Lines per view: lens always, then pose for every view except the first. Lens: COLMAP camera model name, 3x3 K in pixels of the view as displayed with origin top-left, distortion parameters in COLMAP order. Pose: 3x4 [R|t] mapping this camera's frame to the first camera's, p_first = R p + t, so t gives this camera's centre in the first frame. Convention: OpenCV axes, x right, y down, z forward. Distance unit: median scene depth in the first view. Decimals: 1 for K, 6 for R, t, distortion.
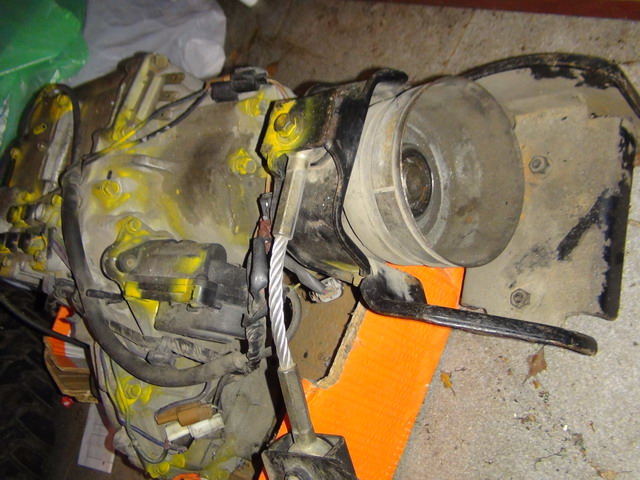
lens RADIAL K [[599.0, 0, 320.7], [0, 599.0, 221.3], [0, 0, 1]] dist [-0.002428, -0.023828]
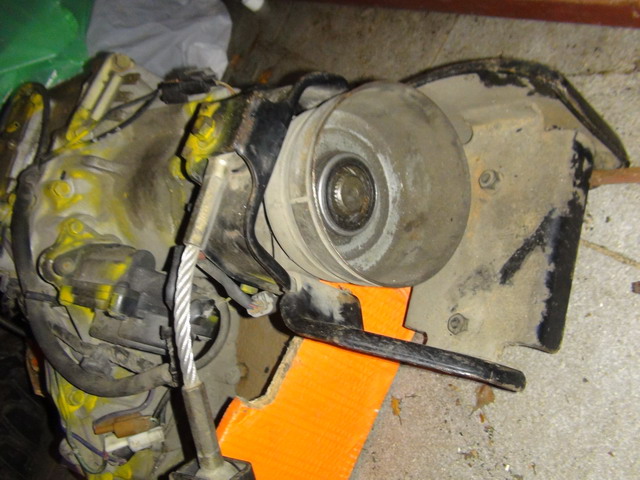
lens RADIAL K [[599.0, 0, 320.7], [0, 599.0, 221.3], [0, 0, 1]] dist [-0.002428, -0.023828]
pose [[0.997186, 0.038927, -0.064072, 0.155603], [-0.039893, 0.999108, -0.013869, -0.006400], [0.063475, 0.016386, 0.997849, 0.058781]]
